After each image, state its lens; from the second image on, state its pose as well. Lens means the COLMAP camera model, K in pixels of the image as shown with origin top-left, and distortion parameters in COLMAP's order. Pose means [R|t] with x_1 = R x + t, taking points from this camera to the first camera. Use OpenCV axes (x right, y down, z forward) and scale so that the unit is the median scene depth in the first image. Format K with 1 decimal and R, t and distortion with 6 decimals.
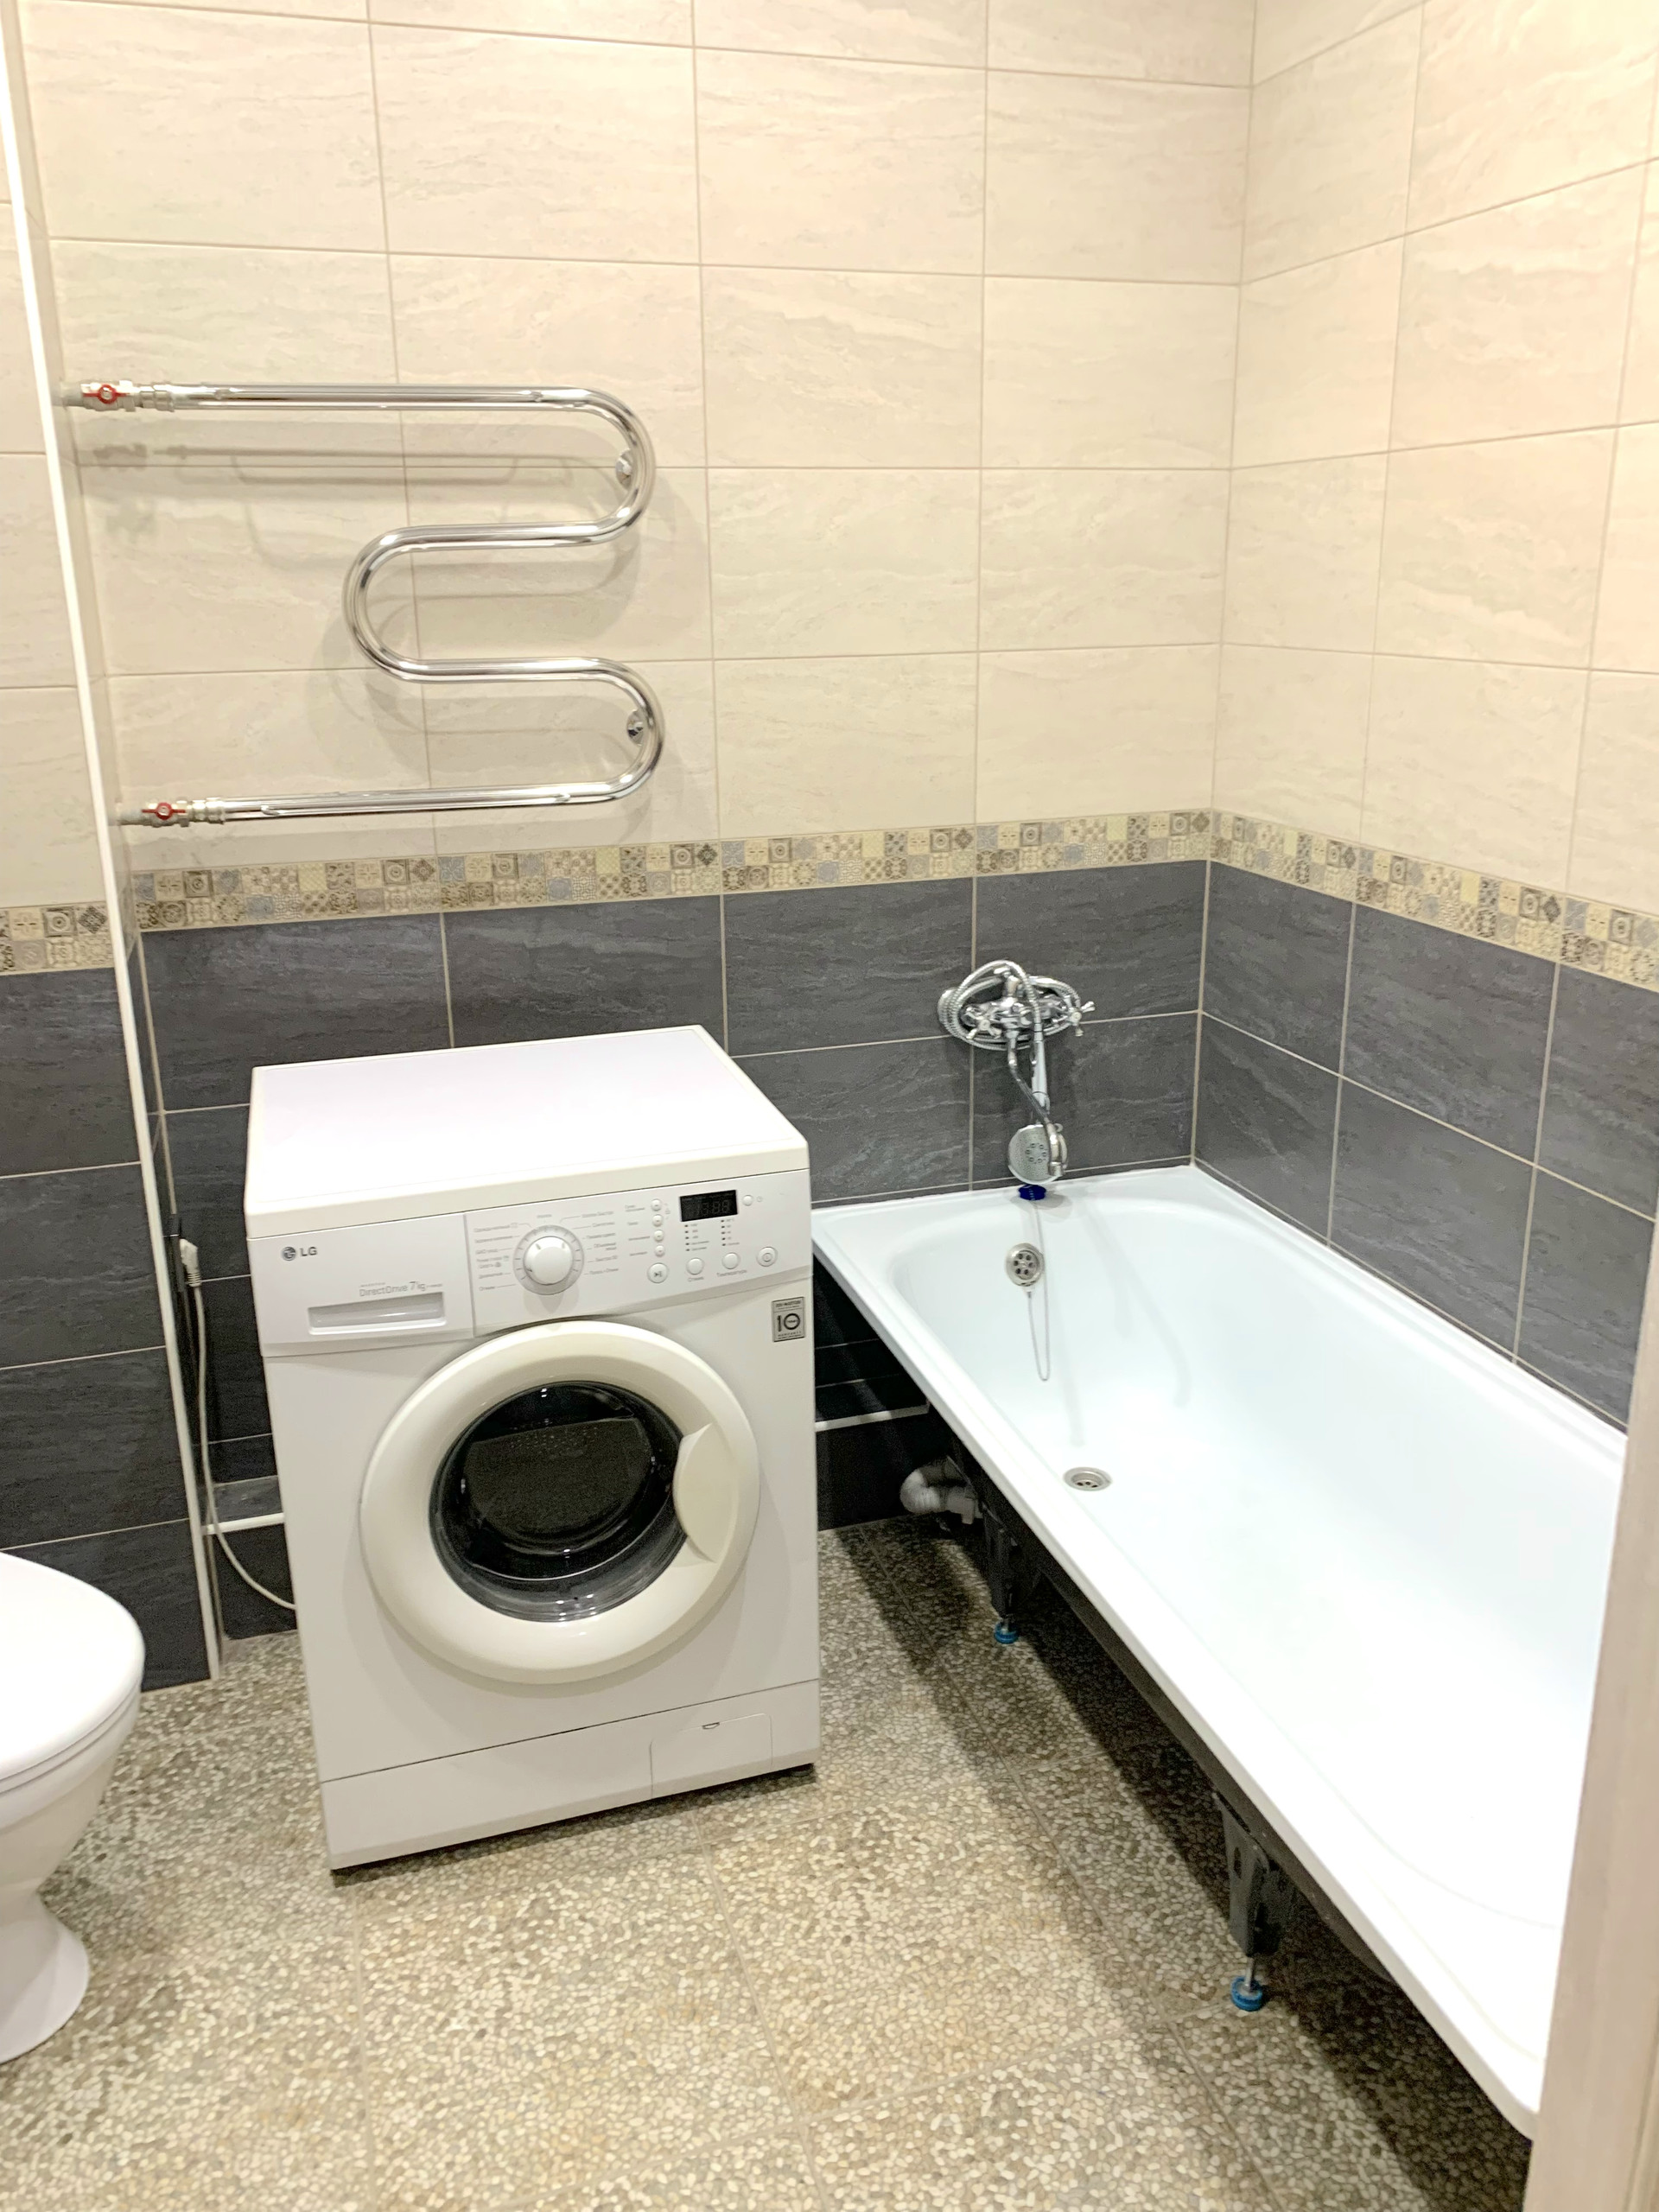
lens RADIAL K [[1700.0, 0, 814.4], [0, 1700.0, 1088.0], [0, 0, 1]] dist [0.011782, -0.006944]
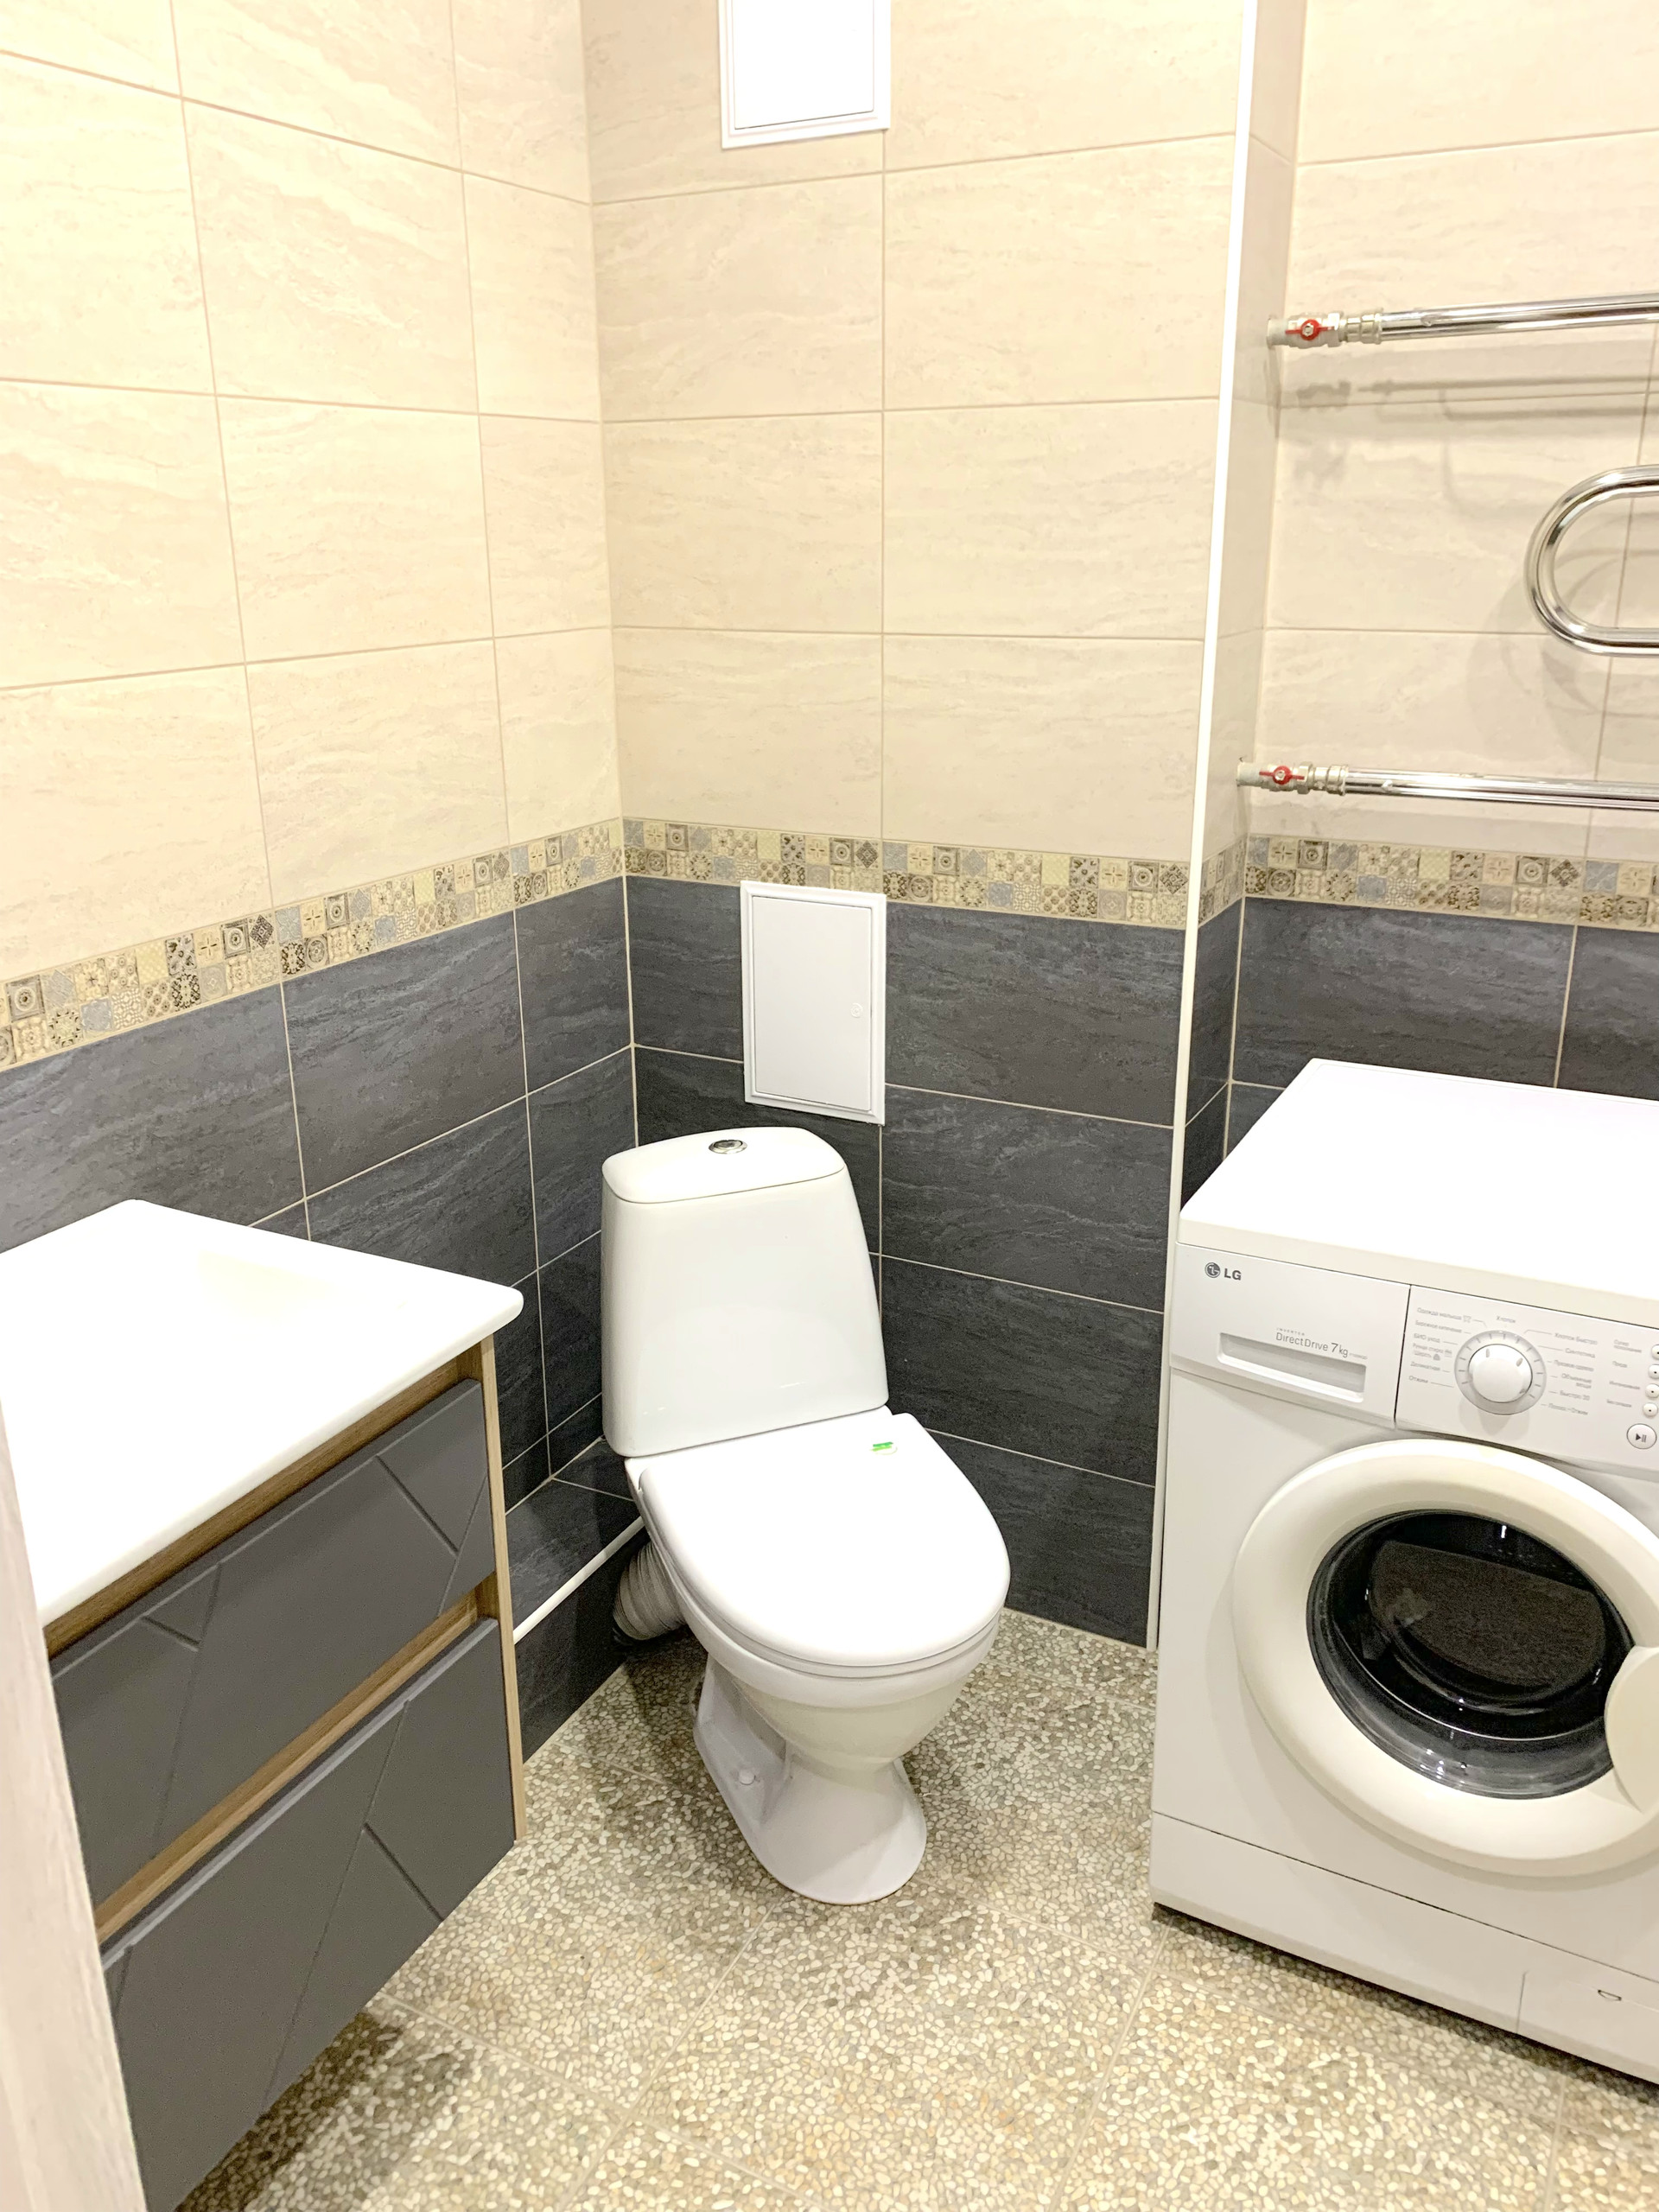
lens RADIAL K [[1700.0, 0, 814.4], [0, 1700.0, 1088.0], [0, 0, 1]] dist [0.011782, -0.006944]
pose [[0.706045, 0.230158, -0.669722, 0.115562], [-0.205705, 0.971590, 0.117037, -0.054034], [0.677632, 0.055132, 0.733332, 0.147486]]
